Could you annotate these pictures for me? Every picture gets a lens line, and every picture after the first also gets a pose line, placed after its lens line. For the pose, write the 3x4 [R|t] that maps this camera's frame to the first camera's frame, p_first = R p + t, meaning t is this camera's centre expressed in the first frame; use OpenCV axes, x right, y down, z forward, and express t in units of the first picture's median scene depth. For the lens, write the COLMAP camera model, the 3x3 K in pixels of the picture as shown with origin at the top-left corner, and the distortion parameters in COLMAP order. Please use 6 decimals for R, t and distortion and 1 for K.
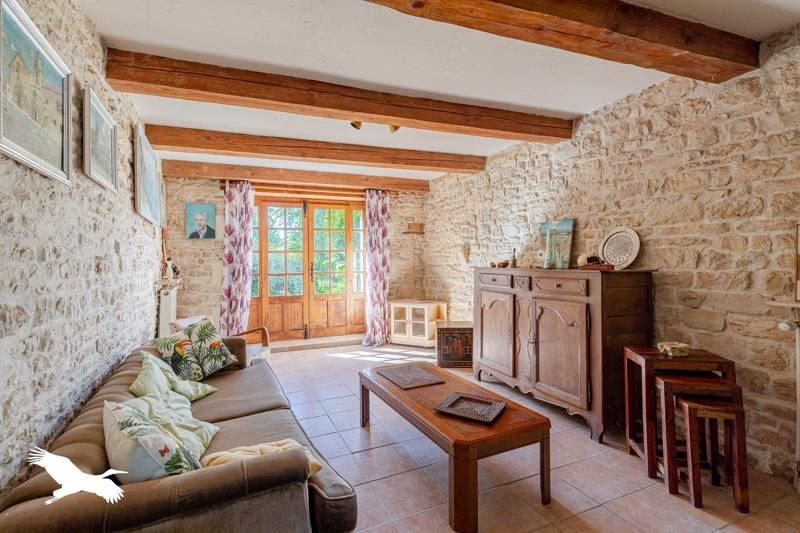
lens RADIAL K [[365.3, 0, 404.6], [0, 365.3, 249.0], [0, 0, 1]] dist [-0.000191, -0.000064]
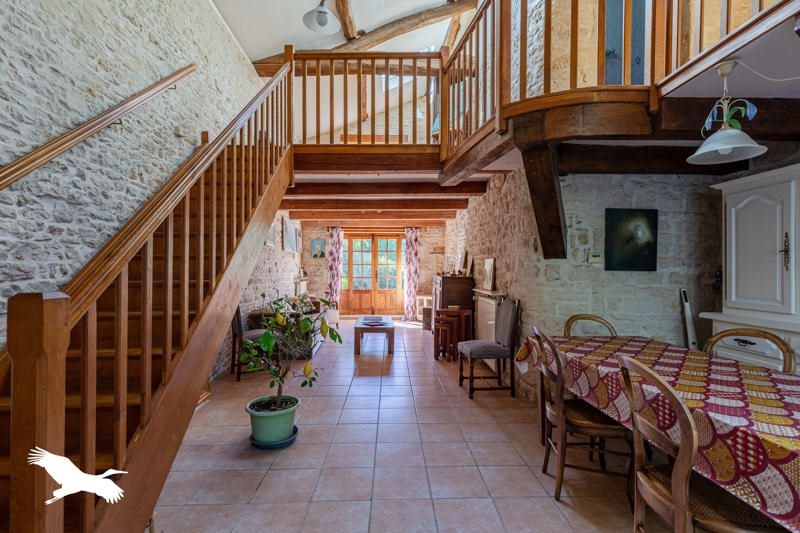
lens RADIAL K [[365.3, 0, 398.8], [0, 365.3, 267.5], [0, 0, 1]] dist [-0.000191, -0.000064]
pose [[0.917878, 0.013414, -0.396635, 0.583501], [-0.003140, 0.999643, 0.026542, -0.027038], [0.396849, -0.023116, 0.917593, -0.590835]]
